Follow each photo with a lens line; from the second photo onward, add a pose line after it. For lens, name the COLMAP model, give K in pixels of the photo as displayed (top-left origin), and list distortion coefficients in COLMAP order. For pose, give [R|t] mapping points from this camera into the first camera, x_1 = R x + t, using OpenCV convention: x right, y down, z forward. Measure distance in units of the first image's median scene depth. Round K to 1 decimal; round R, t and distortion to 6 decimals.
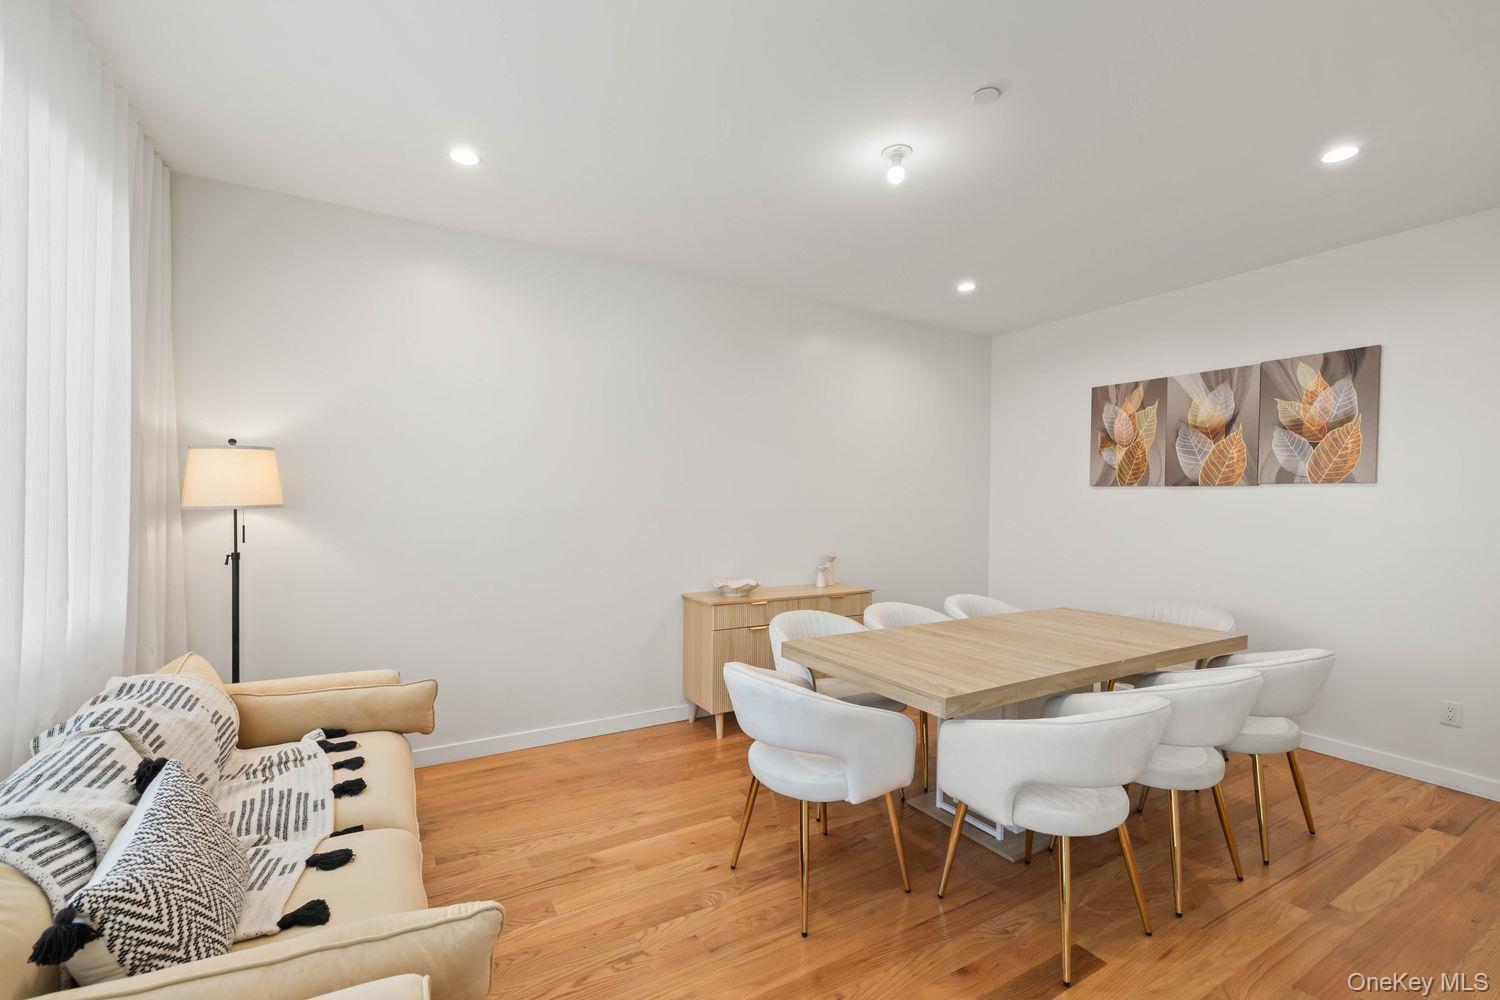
lens RADIAL K [[645.8, 0, 750.0], [0, 645.8, 500.0], [0, 0, 1]] dist [0.000816, 0.000064]
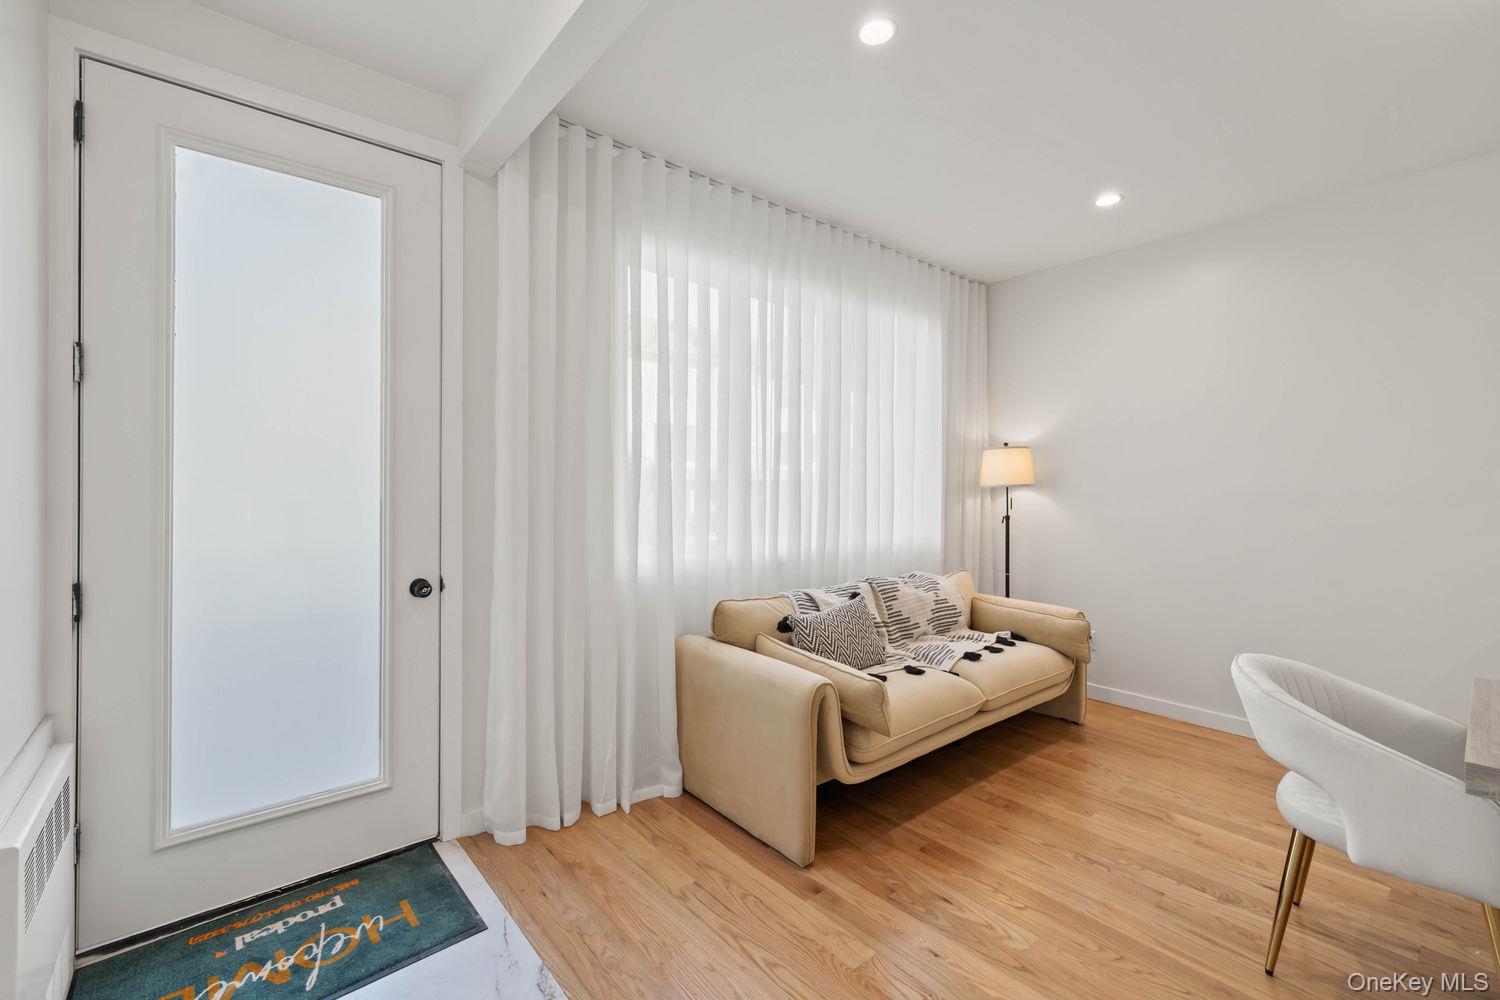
lens RADIAL K [[630.2, 0, 745.1], [0, 630.2, 494.9], [0, 0, 1]] dist [0.000944, 0.000001]
pose [[0.162766, 0.003526, -0.986658, 0.615111], [-0.007839, 0.999967, 0.002280, 0.034132], [0.986634, 0.007363, 0.162788, 0.136738]]
